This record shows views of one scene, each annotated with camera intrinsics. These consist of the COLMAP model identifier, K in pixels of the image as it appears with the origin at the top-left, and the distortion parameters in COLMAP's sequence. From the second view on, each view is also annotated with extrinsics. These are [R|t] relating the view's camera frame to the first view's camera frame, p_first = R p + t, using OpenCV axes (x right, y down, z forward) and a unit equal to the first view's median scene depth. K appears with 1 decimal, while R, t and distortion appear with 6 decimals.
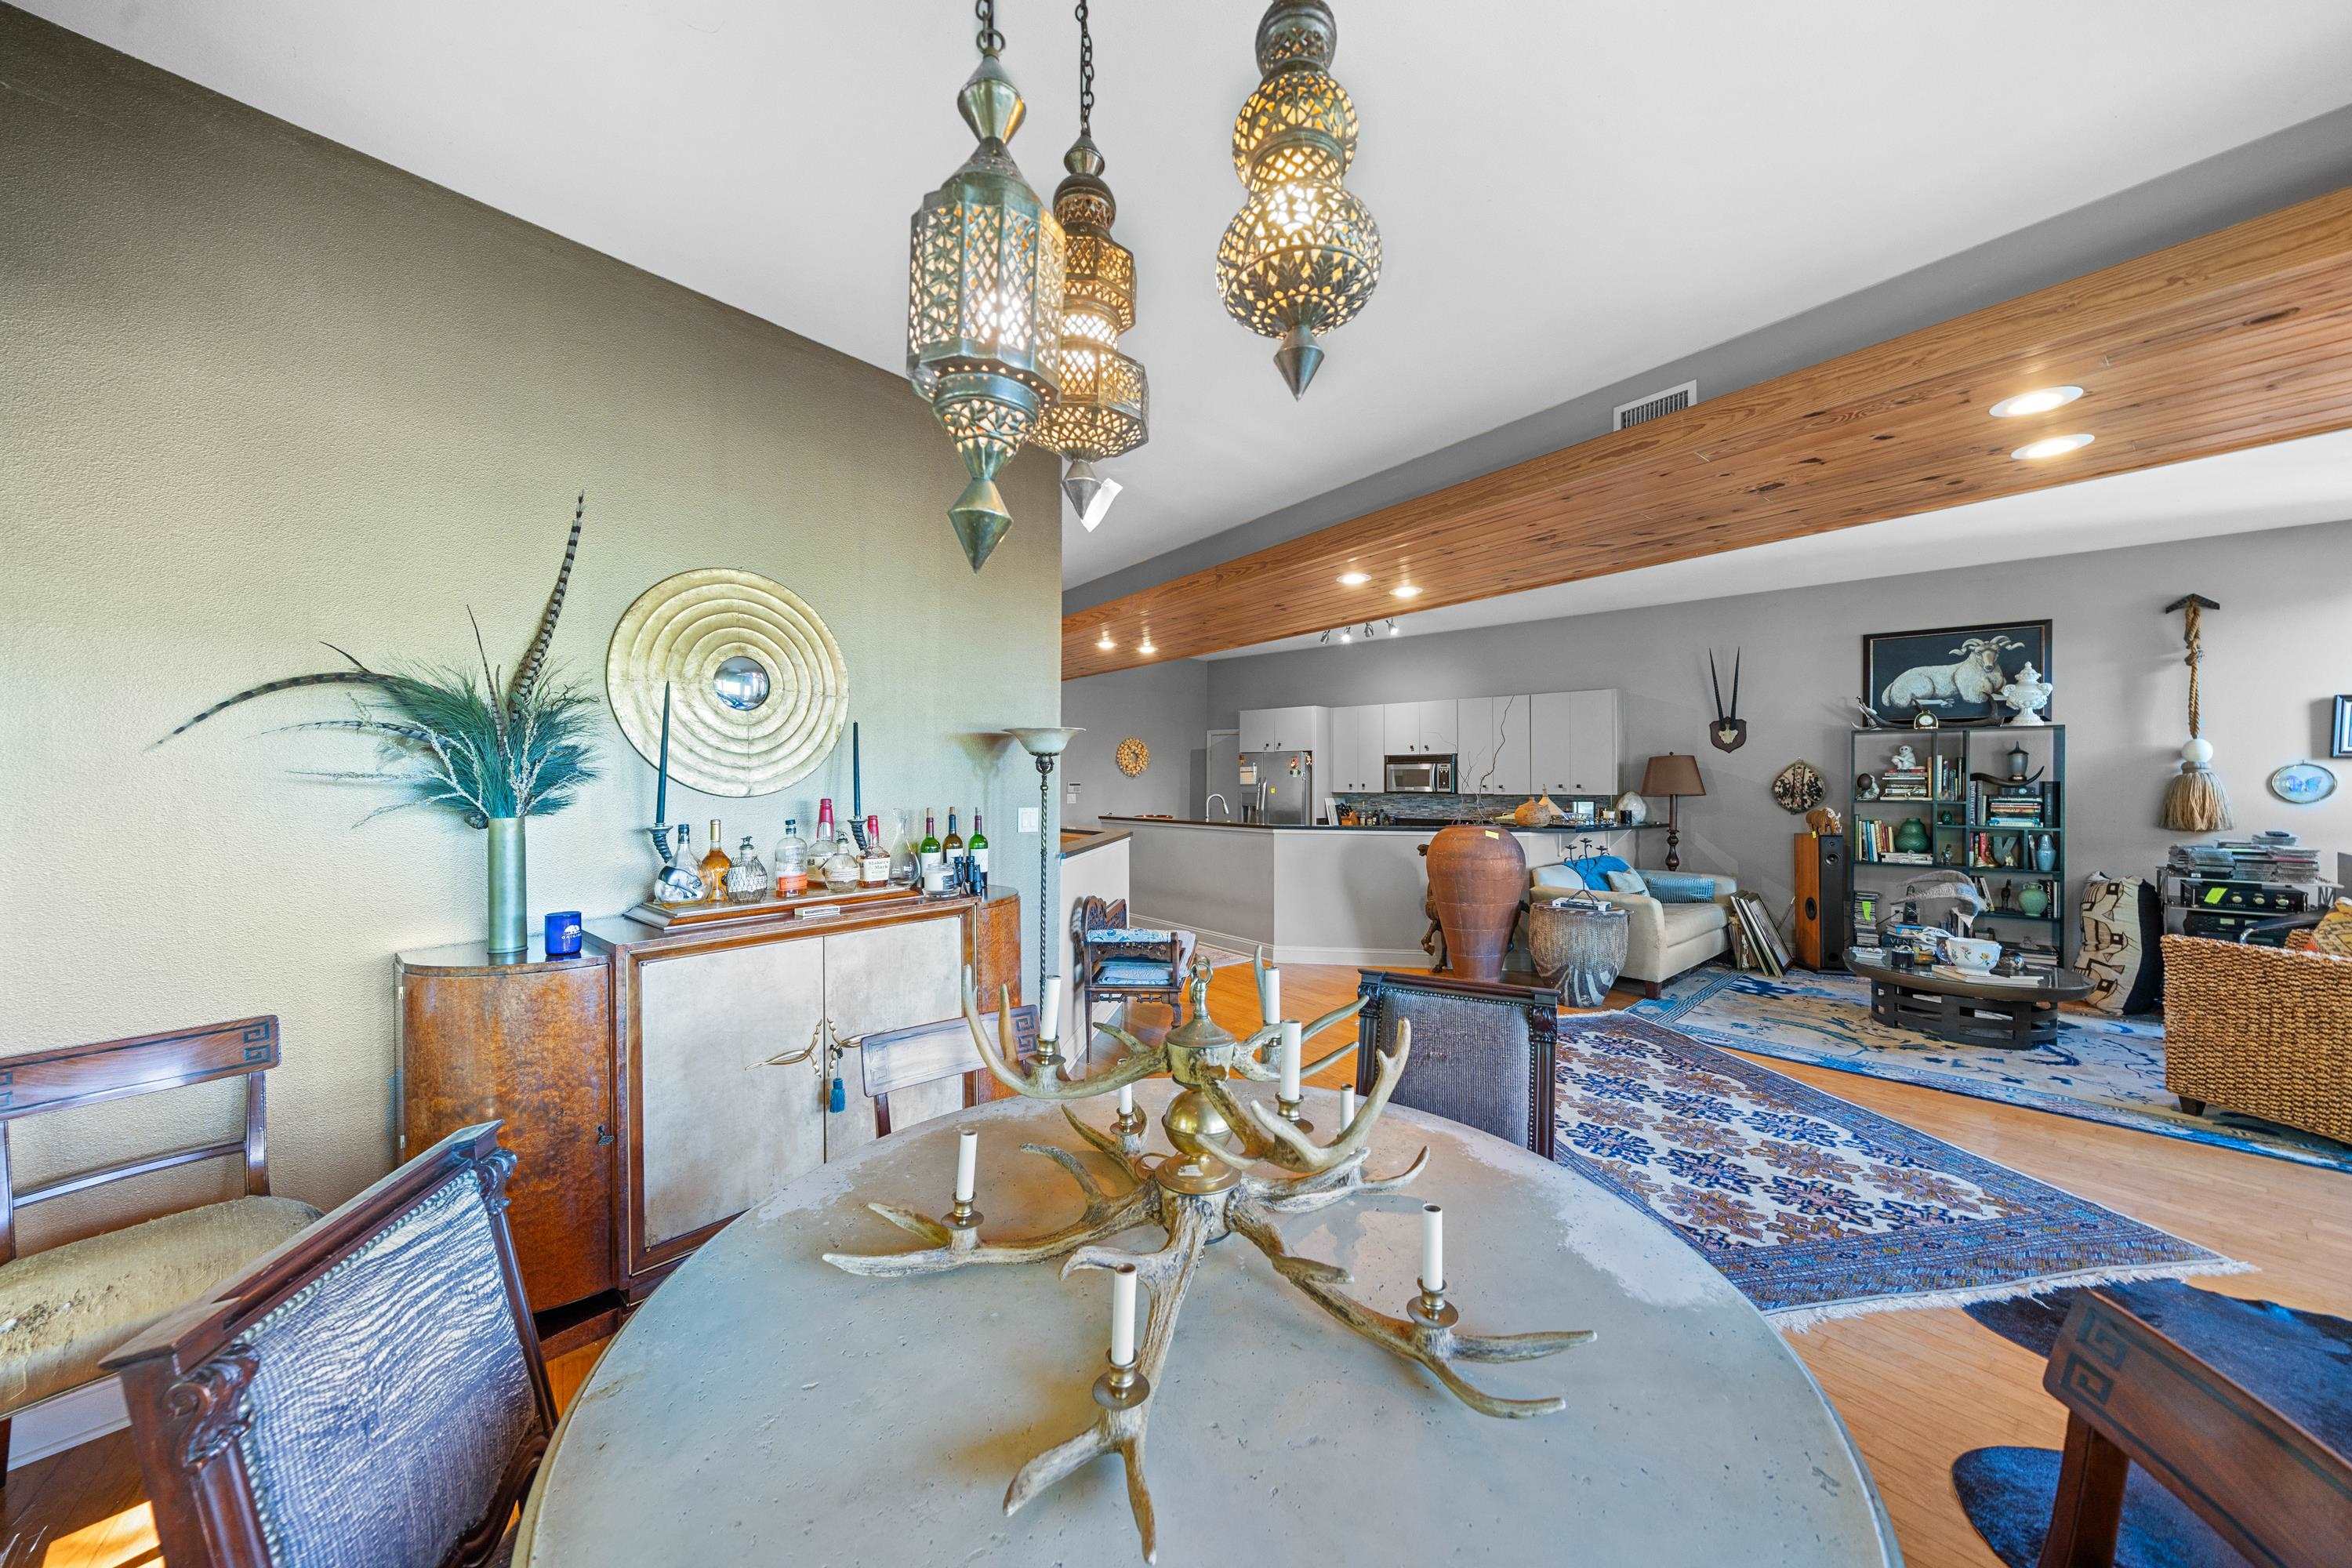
lens RADIAL K [[812.3, 0, 1170.6], [0, 812.3, 779.3], [0, 0, 1]] dist [-0.007960, 0.000072]
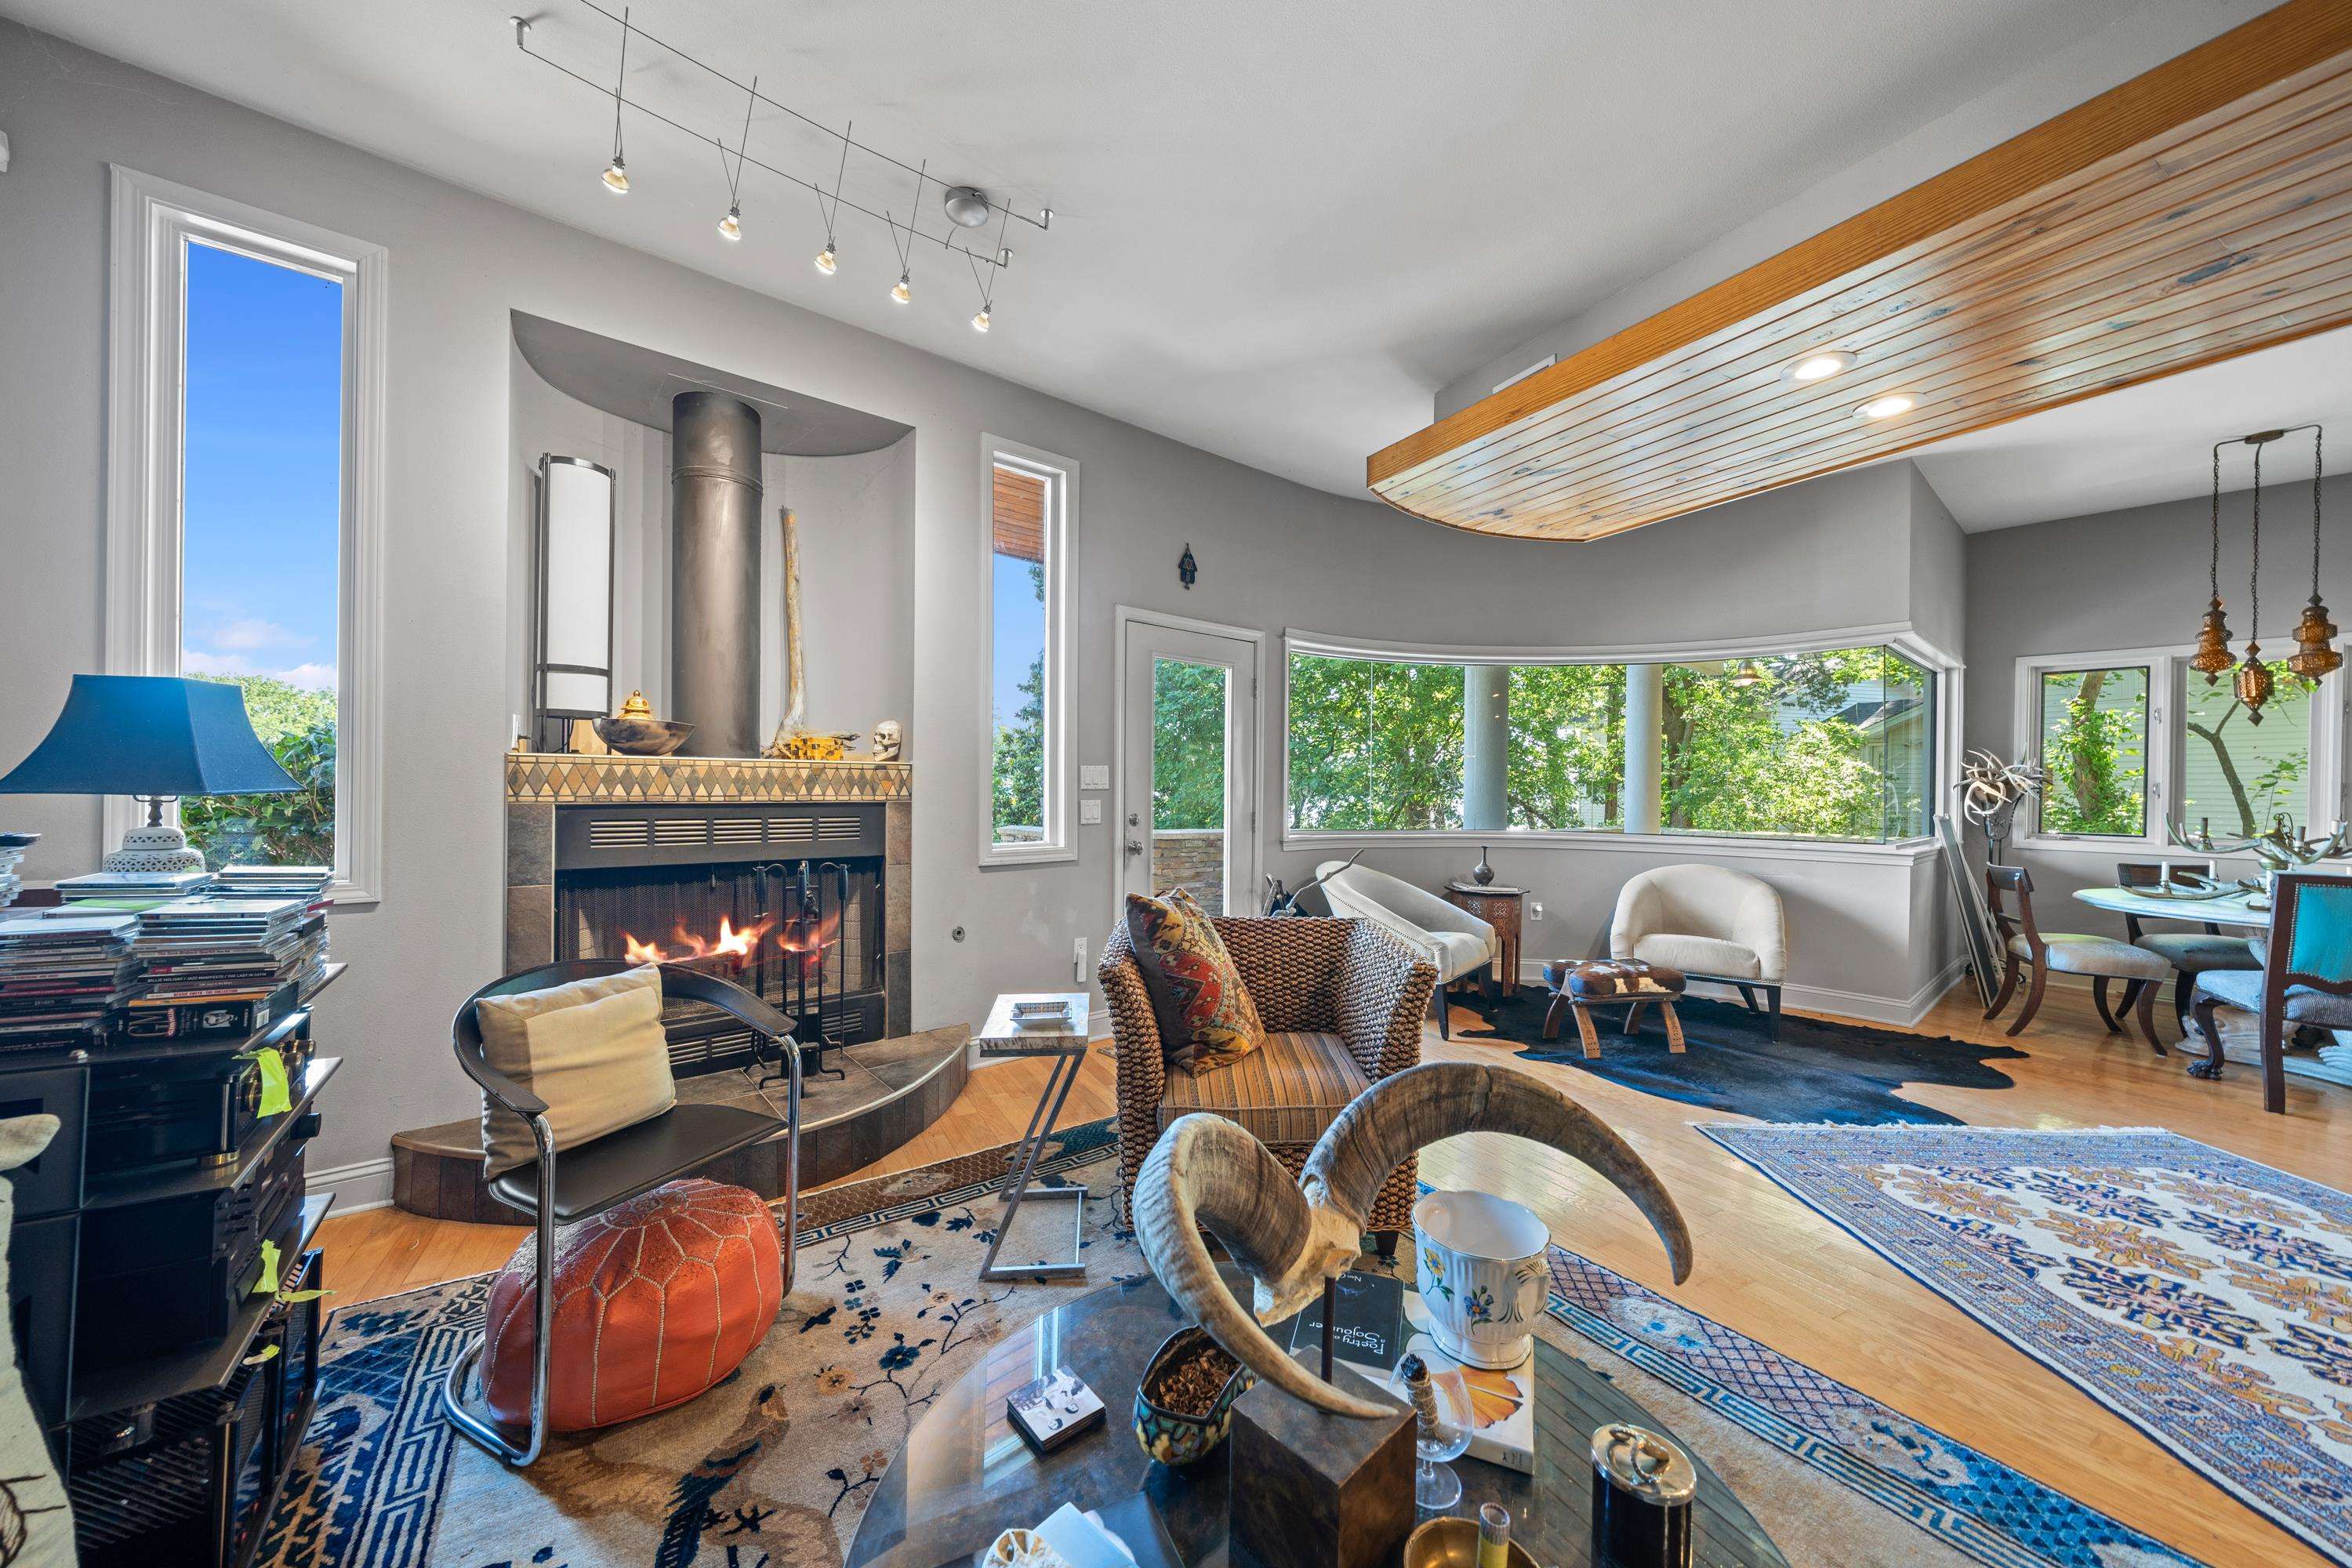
lens RADIAL K [[817.9, 0, 1169.8], [0, 817.9, 790.9], [0, 0, 1]] dist [-0.005687, -0.000087]
pose [[-0.986376, -0.017590, 0.163562, 0.875290], [-0.016660, 0.999836, 0.007056, 0.040816], [-0.163659, 0.004235, -0.986508, 1.071820]]
